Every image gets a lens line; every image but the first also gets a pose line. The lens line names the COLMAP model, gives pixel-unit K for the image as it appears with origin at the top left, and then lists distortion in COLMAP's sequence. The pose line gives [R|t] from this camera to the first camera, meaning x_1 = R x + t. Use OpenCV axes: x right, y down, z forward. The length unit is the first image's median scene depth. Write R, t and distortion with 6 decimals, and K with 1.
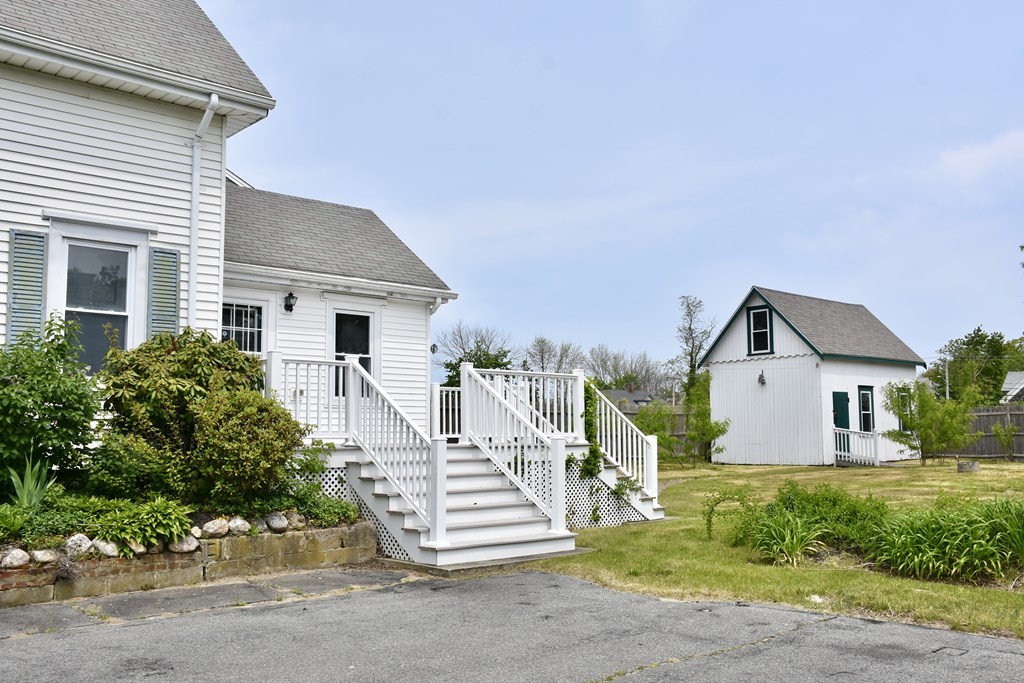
lens RADIAL K [[918.0, 0, 508.6], [0, 918.0, 360.2], [0, 0, 1]] dist [-0.120191, 0.188494]
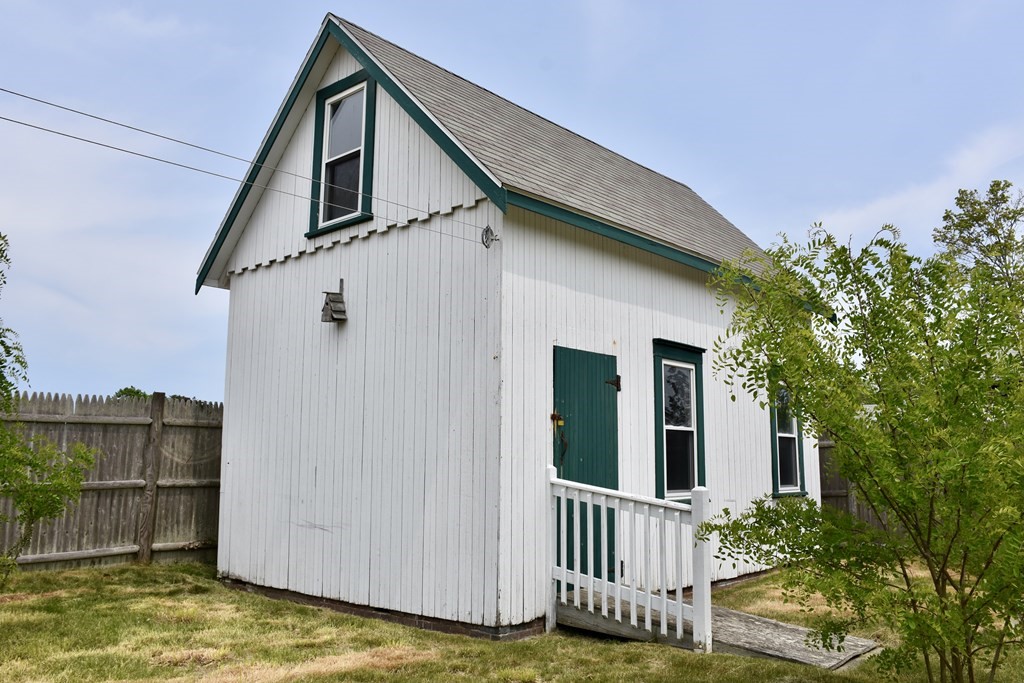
lens RADIAL K [[817.7, 0, 507.3], [0, 817.7, 354.6], [0, 0, 1]] dist [-0.148179, 0.105875]
pose [[0.992366, 0.032749, 0.118898, 0.553112], [-0.026474, 0.998191, -0.053979, 0.089706], [-0.120451, 0.050419, 0.991438, 1.332371]]
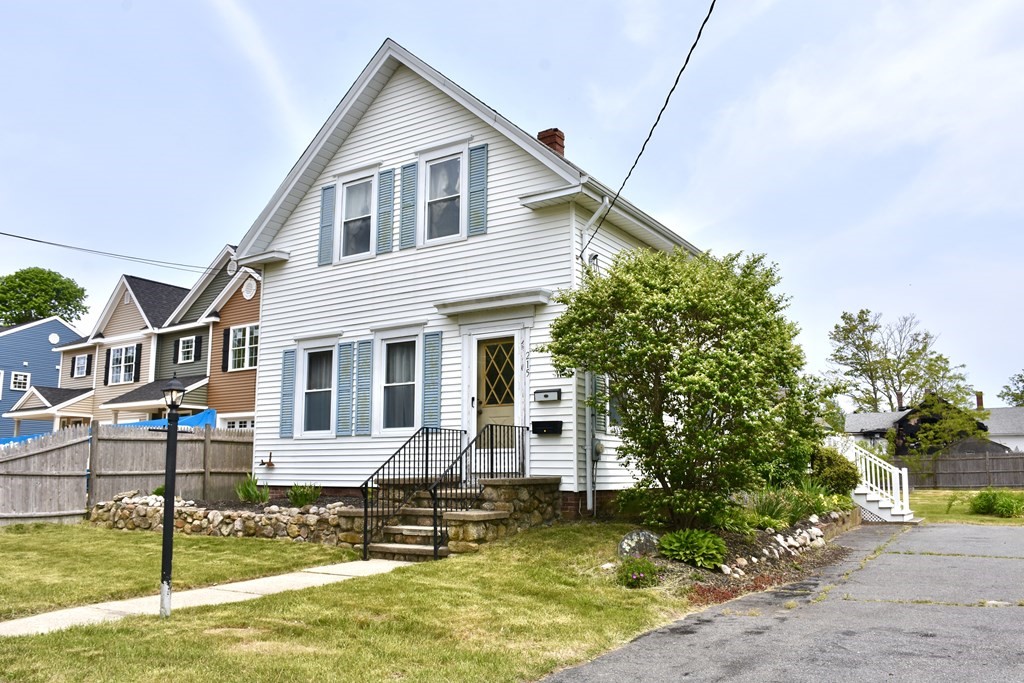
lens RADIAL K [[817.7, 0, 507.3], [0, 817.7, 354.6], [0, 0, 1]] dist [-0.148179, 0.105875]
pose [[0.962931, 0.048191, 0.265409, -0.921397], [-0.030431, 0.997038, -0.070628, -0.018666], [-0.268027, 0.059933, 0.961545, -0.410425]]
